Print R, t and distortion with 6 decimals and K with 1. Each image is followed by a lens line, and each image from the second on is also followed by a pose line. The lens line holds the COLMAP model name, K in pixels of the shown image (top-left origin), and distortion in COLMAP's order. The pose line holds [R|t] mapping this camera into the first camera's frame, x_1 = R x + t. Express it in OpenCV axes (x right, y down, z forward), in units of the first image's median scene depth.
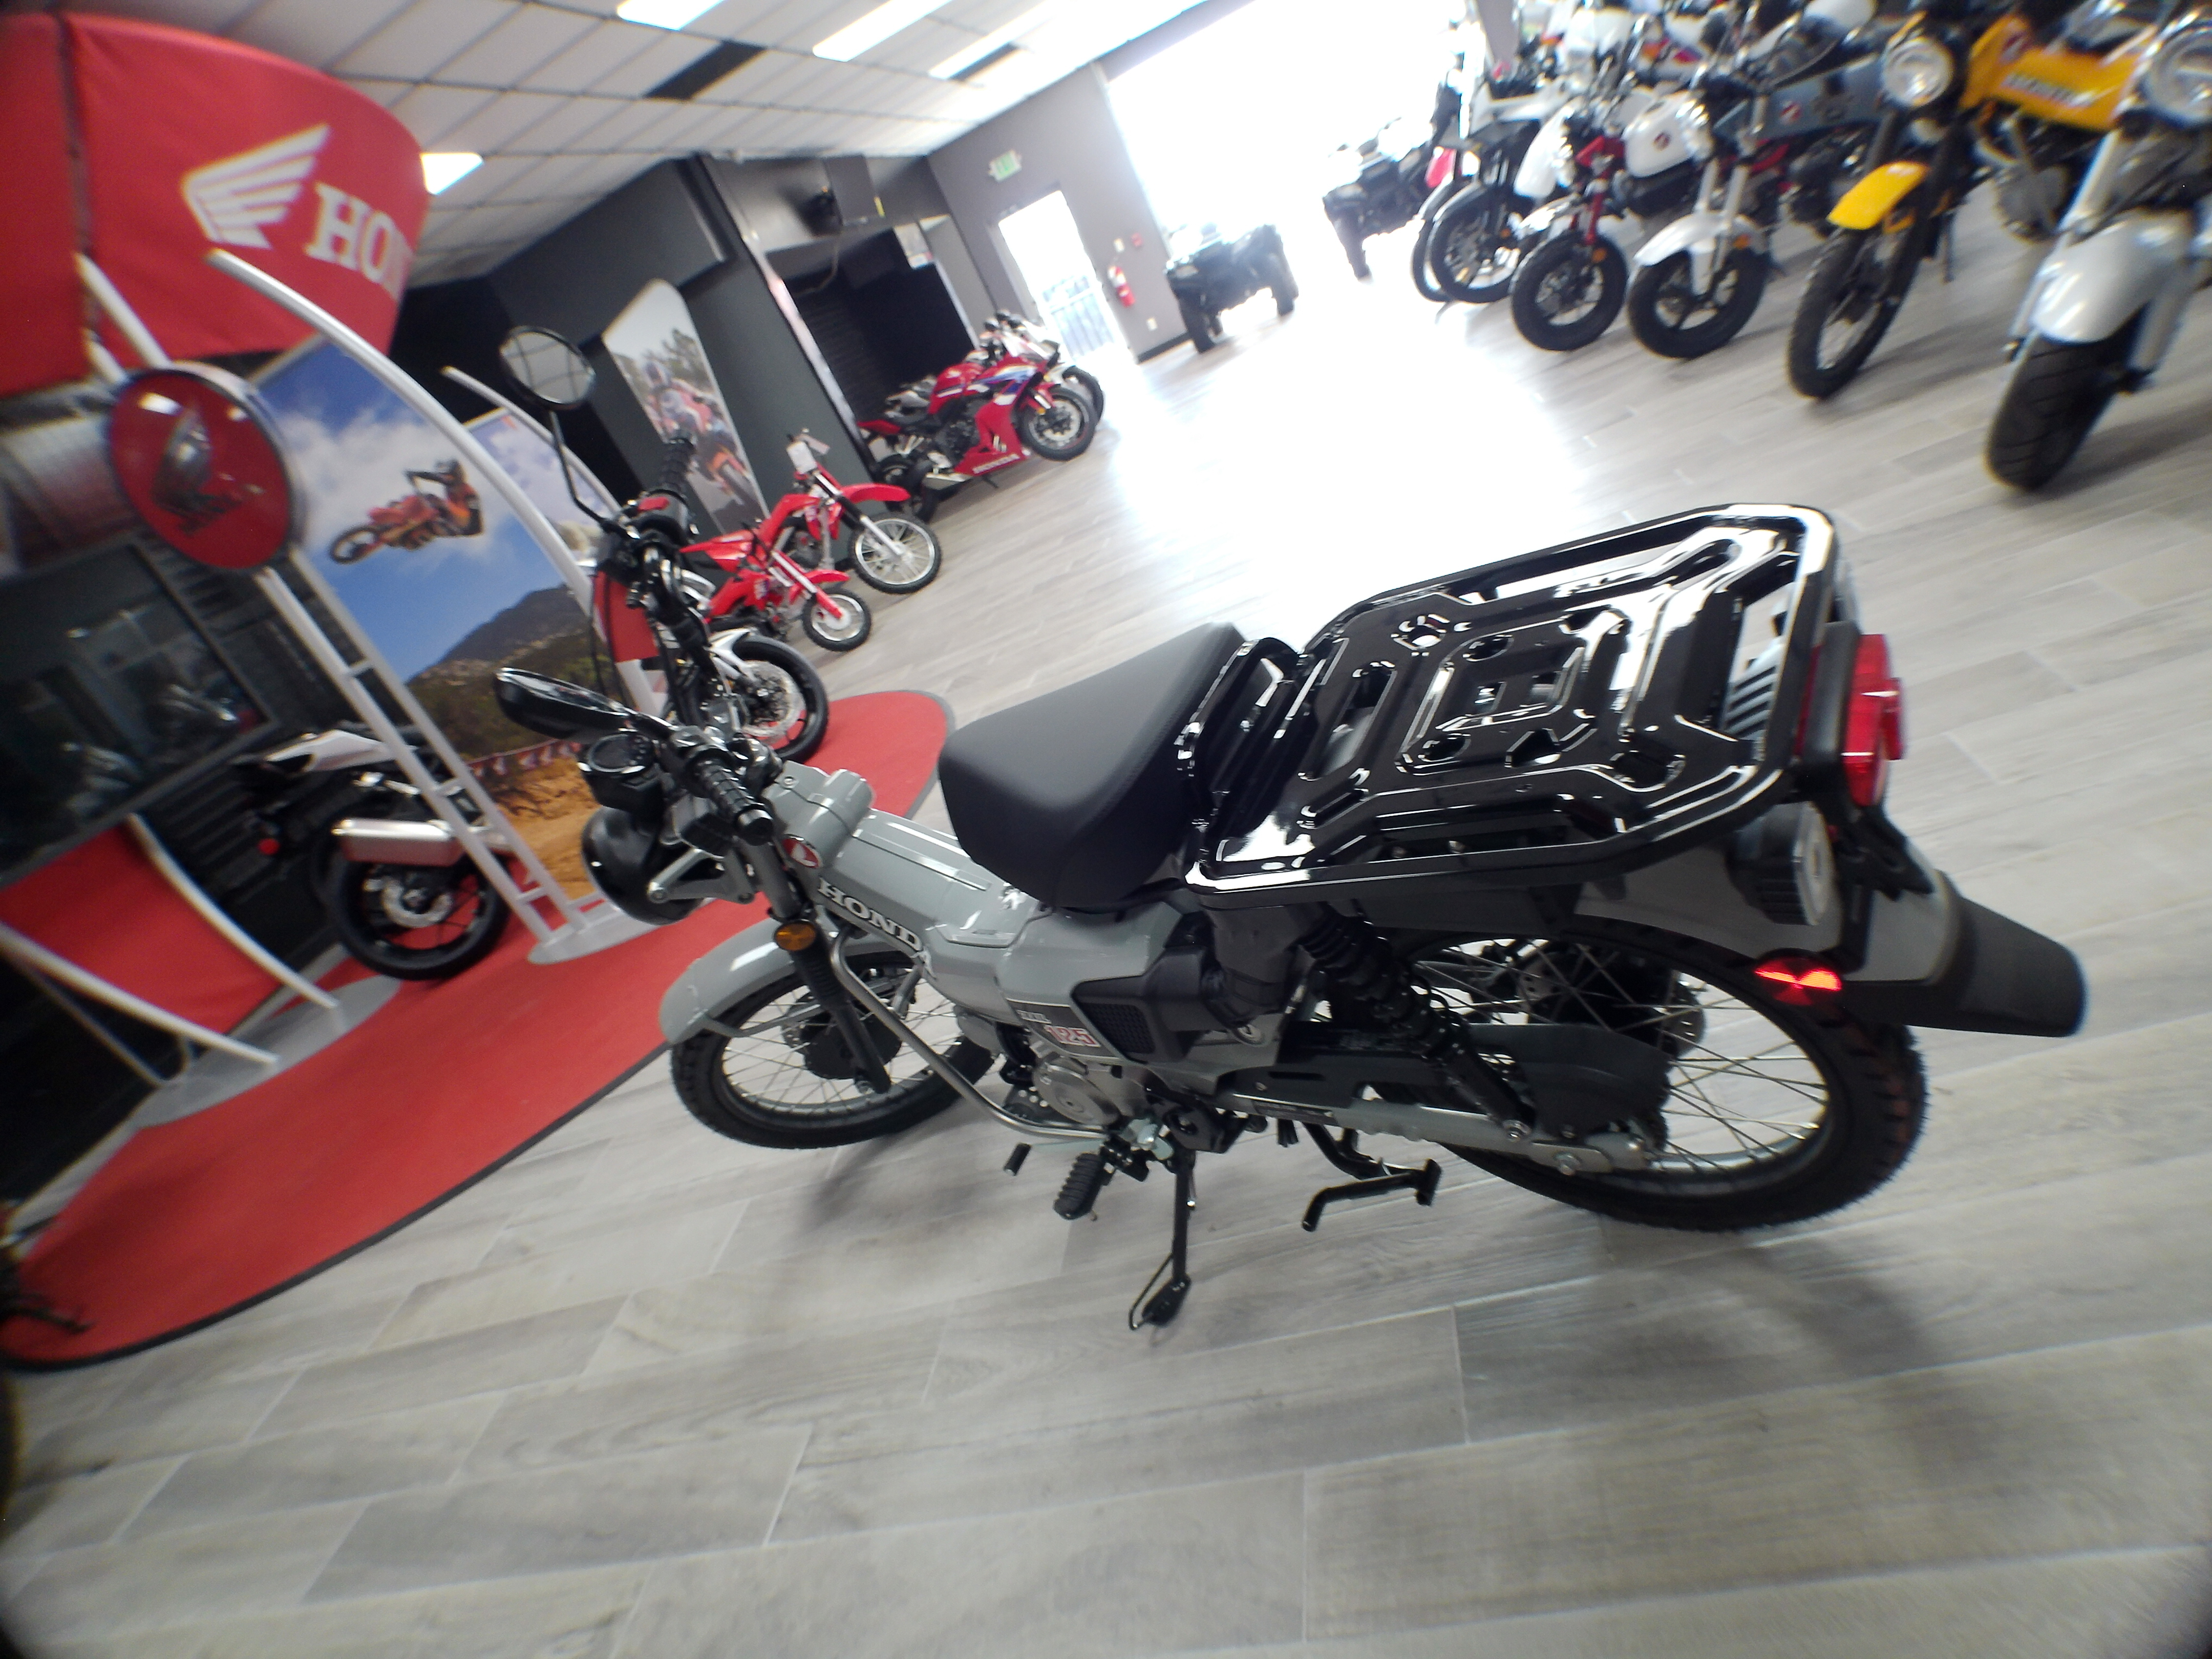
lens RADIAL K [[1194.8, 0, 1131.9], [0, 1194.8, 835.5], [0, 0, 1]] dist [-0.045601, 0.000435]
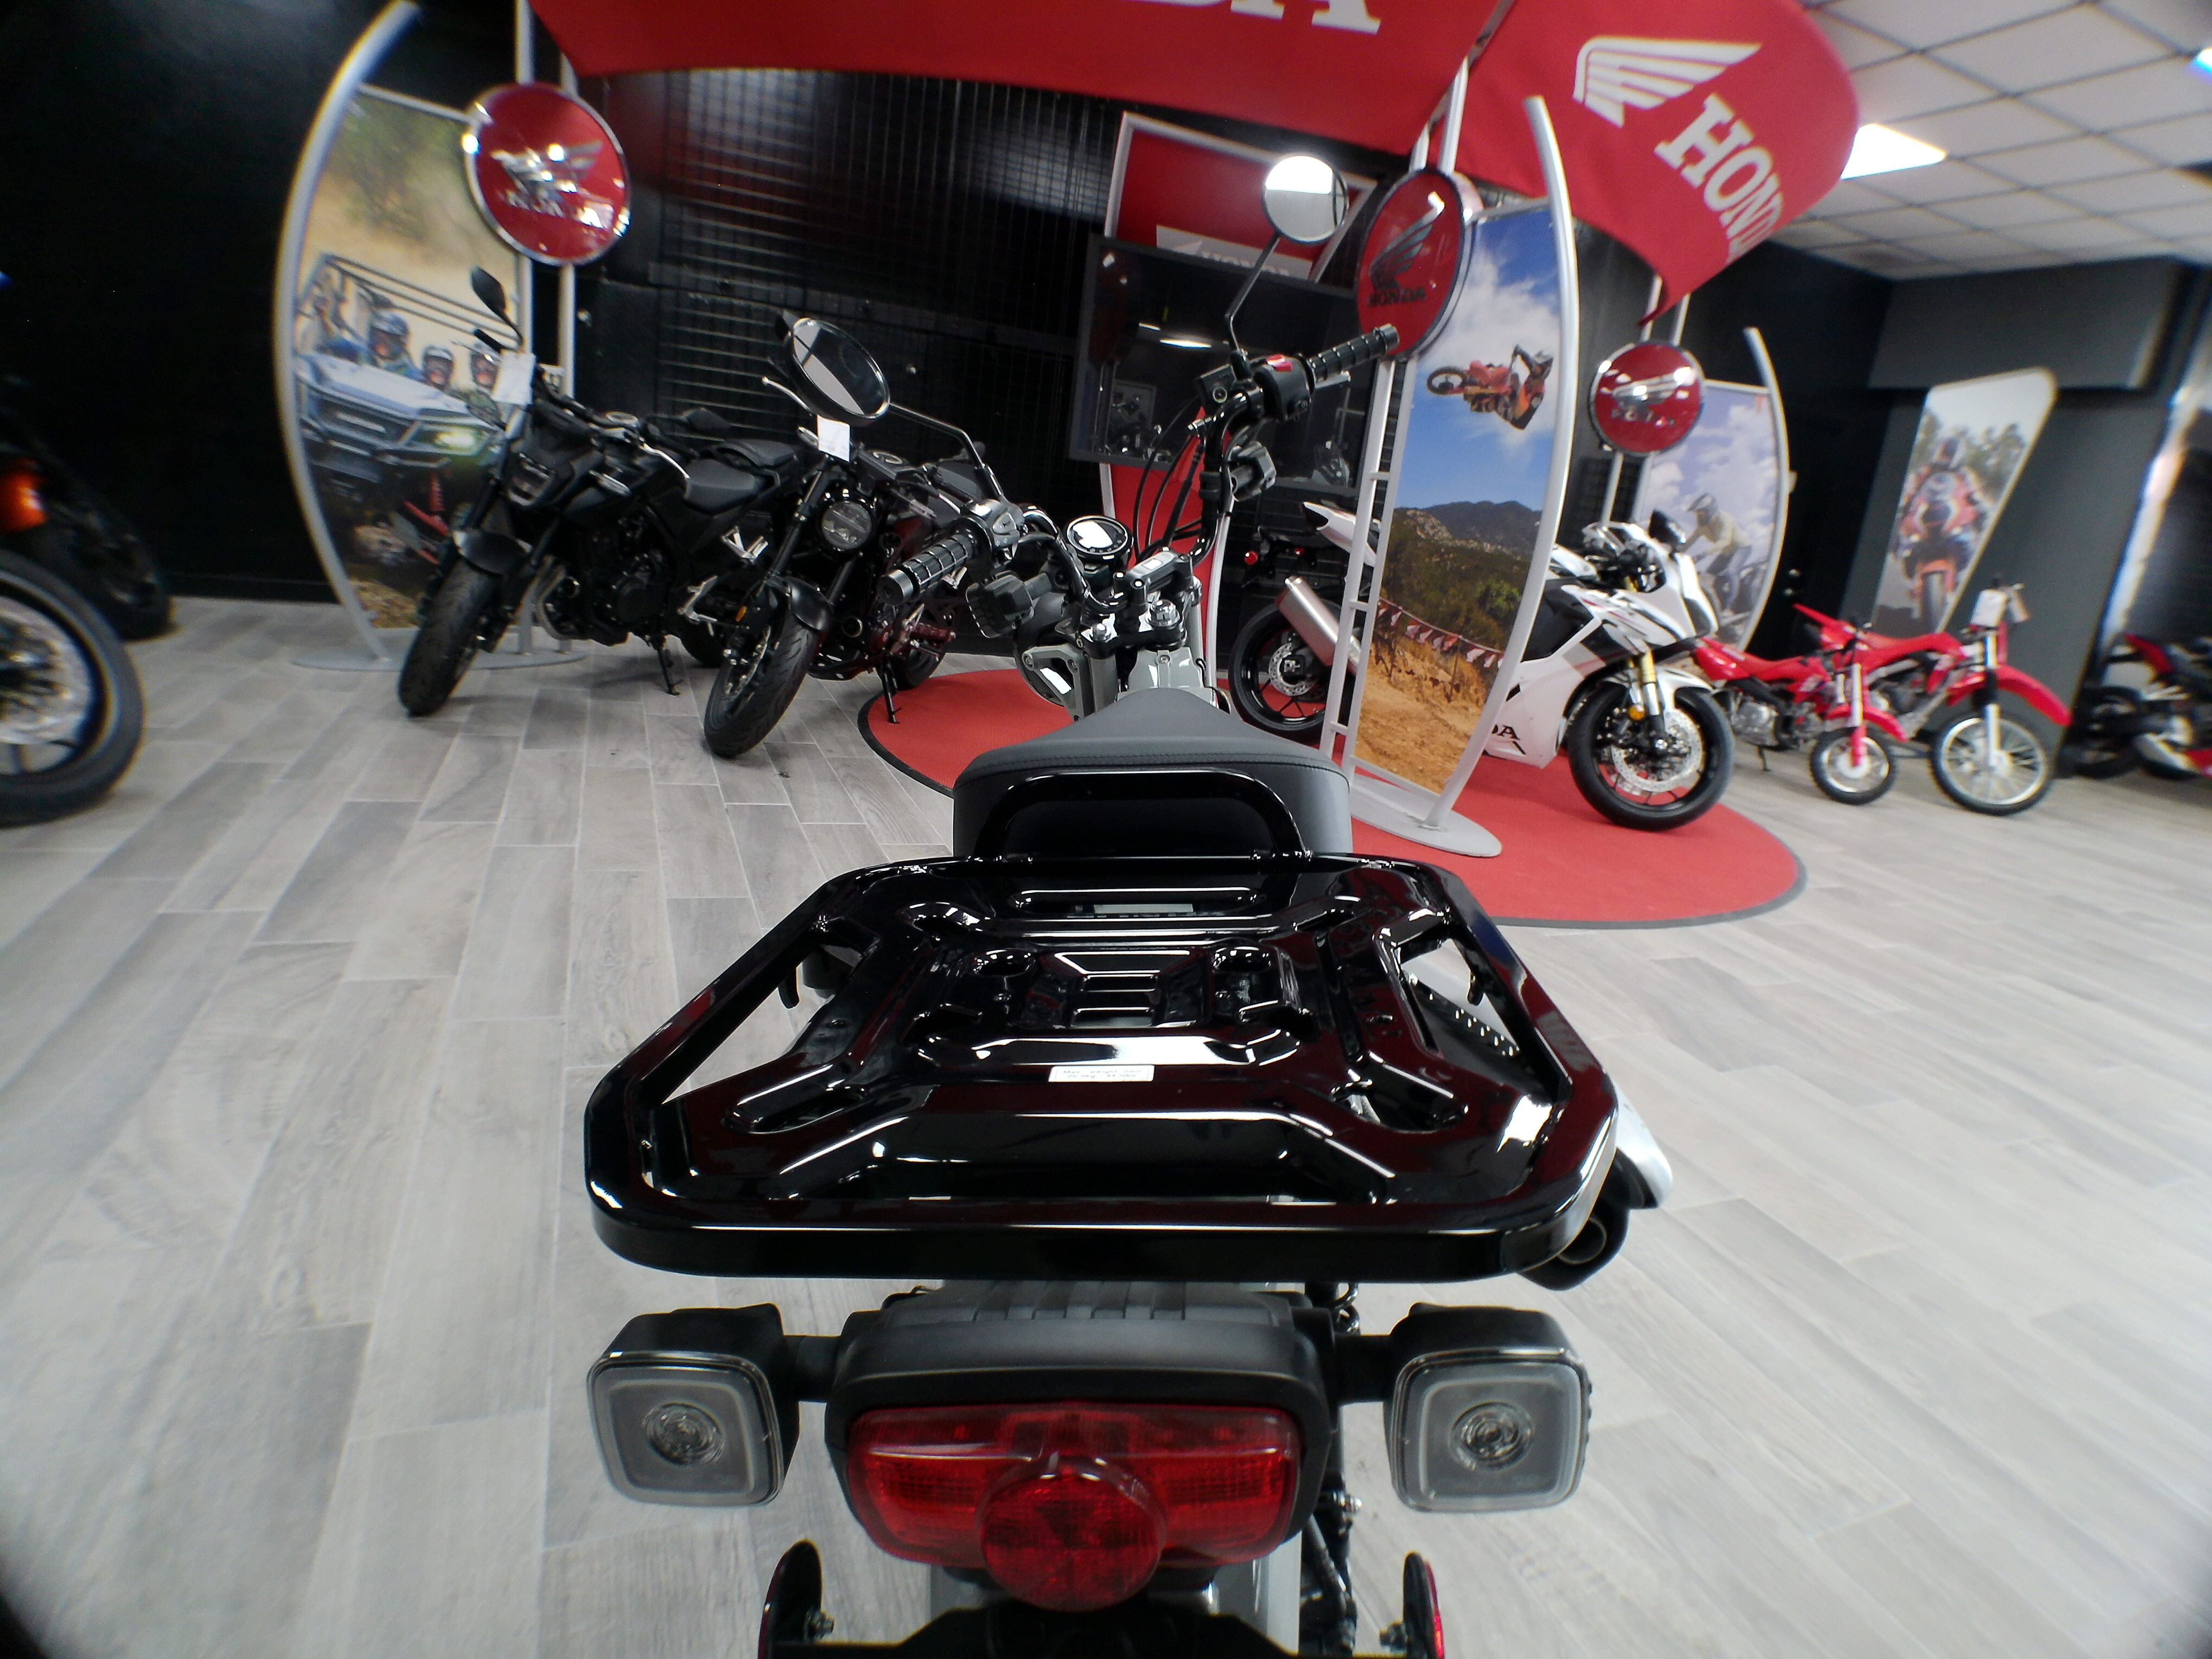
lens RADIAL K [[1186.8, 0, 1131.5], [0, 1186.8, 838.2], [0, 0, 1]] dist [-0.045017, 0.000749]
pose [[0.413131, 0.678961, -0.606906, 0.313276], [-0.671750, 0.677177, 0.300304, -0.181028], [0.614878, 0.283625, 0.735855, 0.269309]]
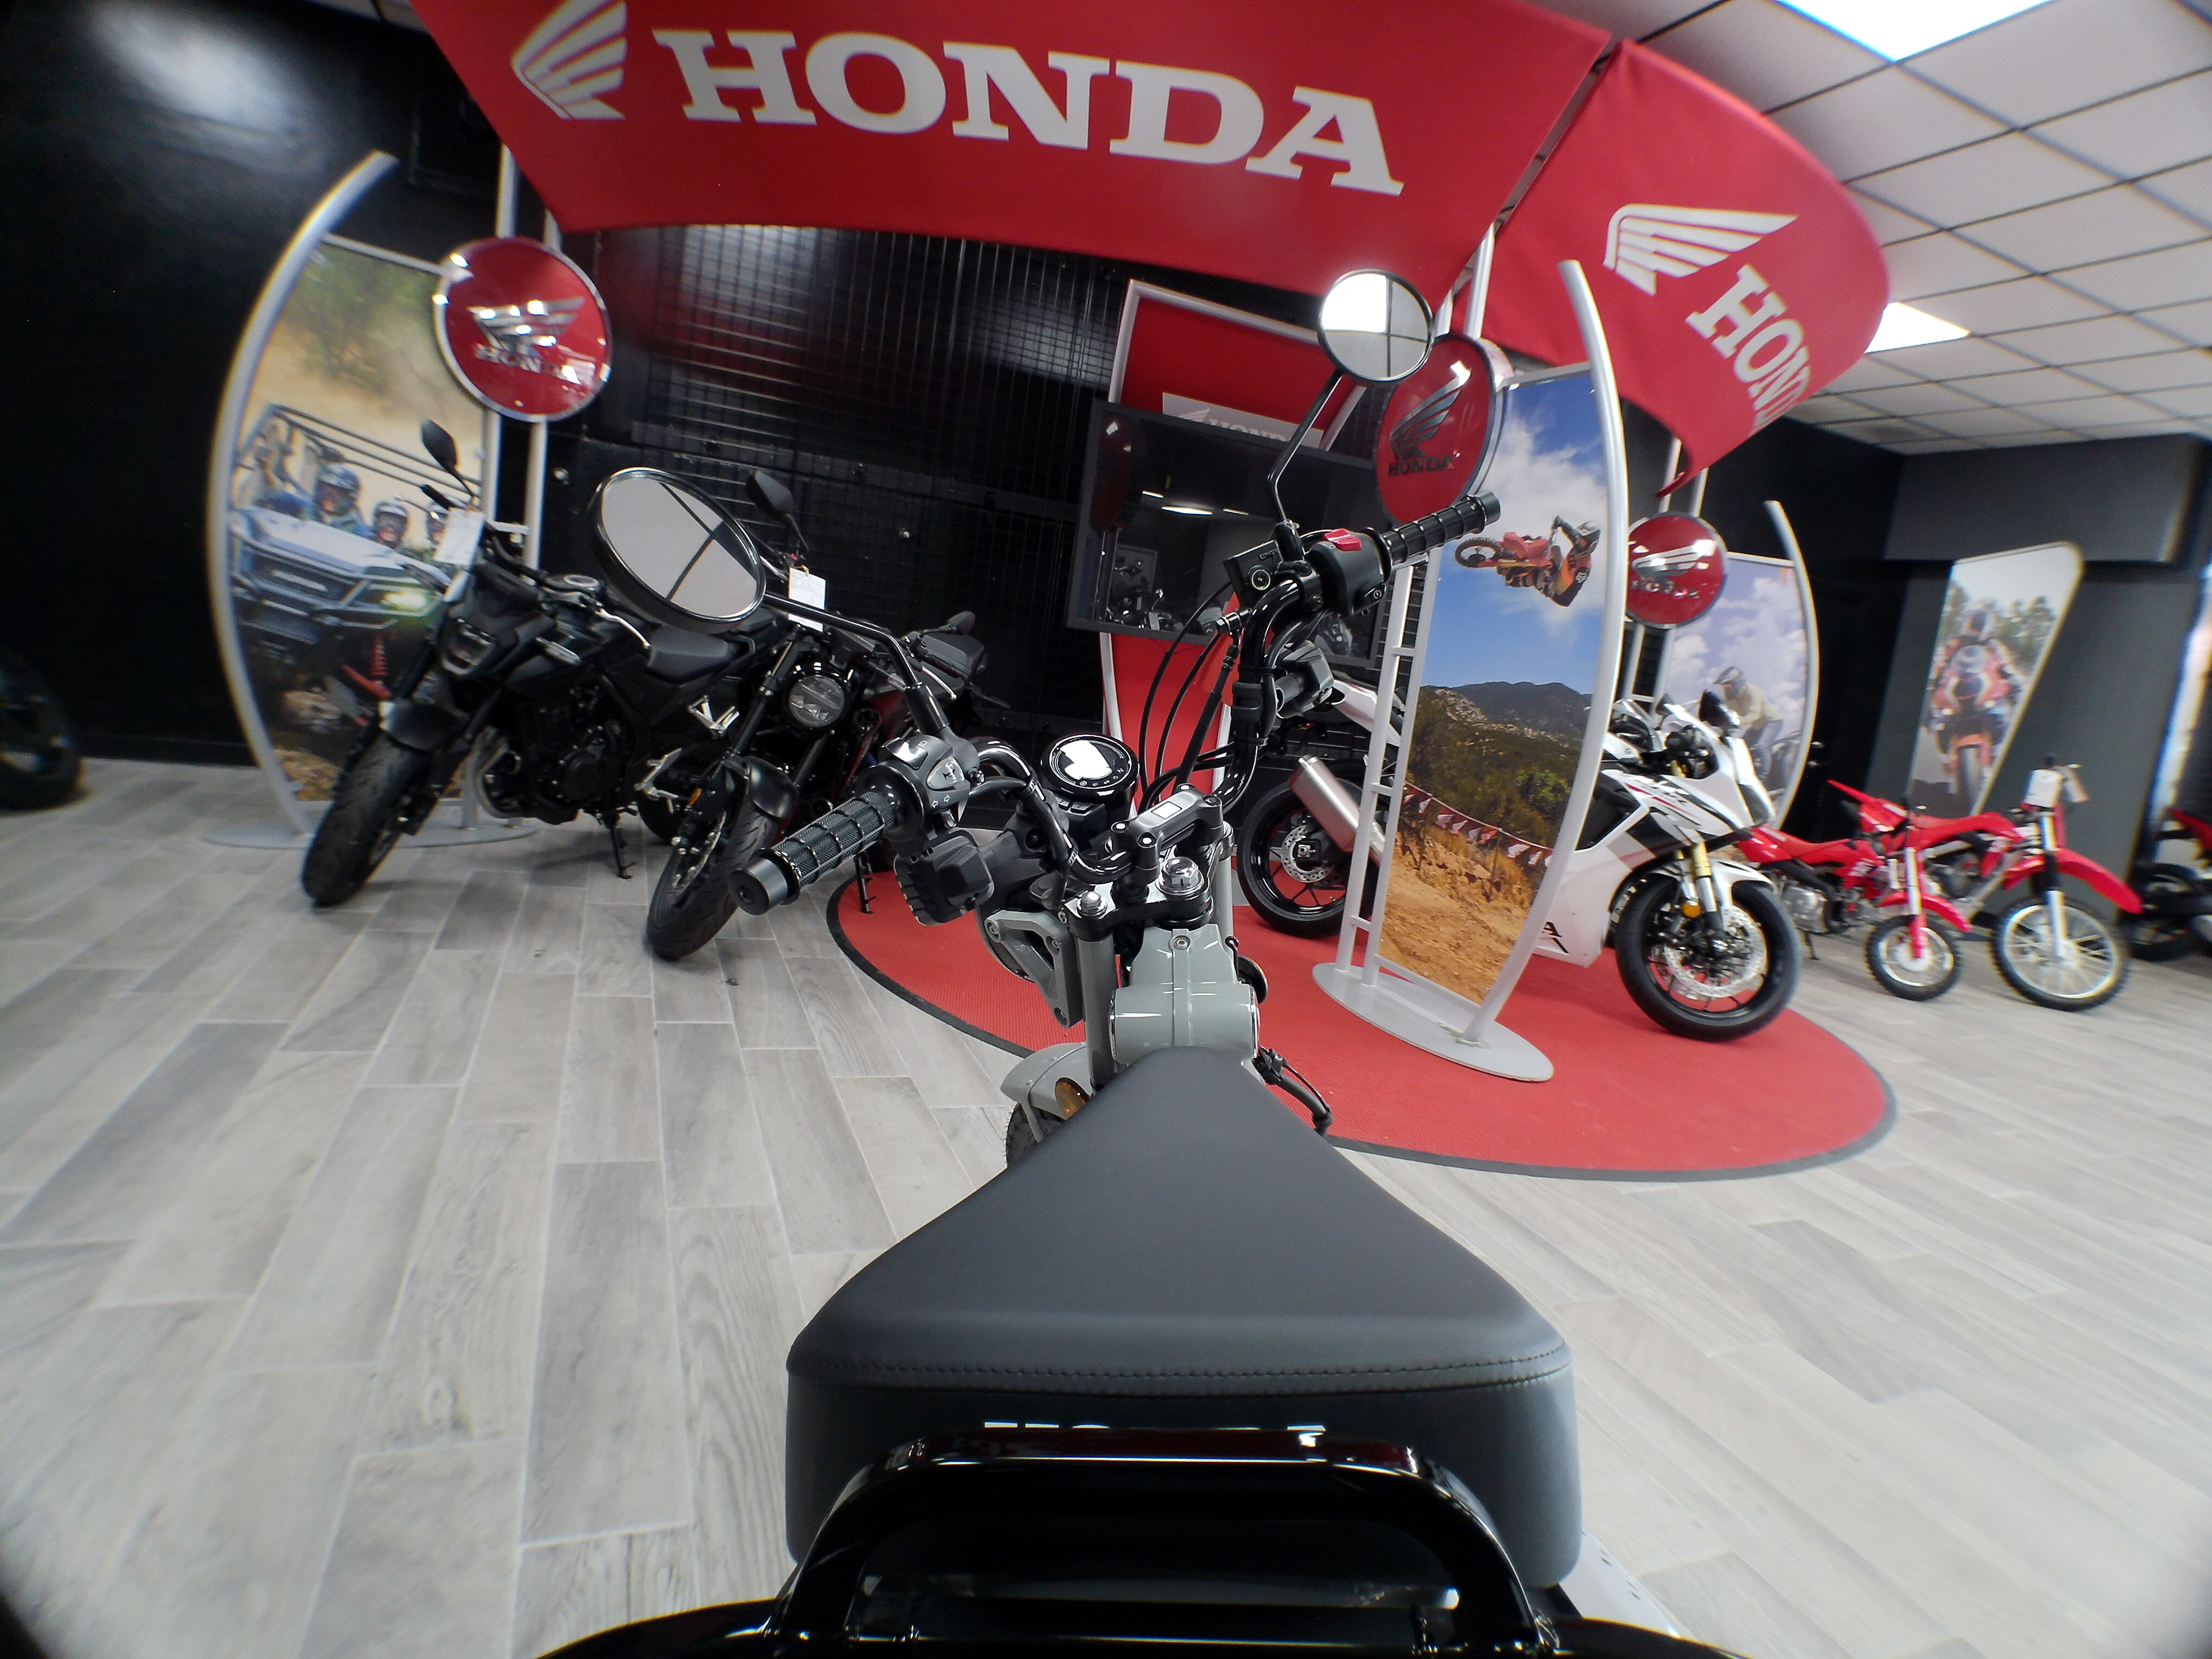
lens RADIAL K [[1194.8, 0, 1131.9], [0, 1194.8, 835.5], [0, 0, 1]] dist [-0.045601, 0.000435]
pose [[0.407119, 0.598538, -0.689933, 0.110979], [-0.679883, 0.703000, 0.208686, -0.175861], [0.609929, 0.384114, 0.693140, 0.406220]]
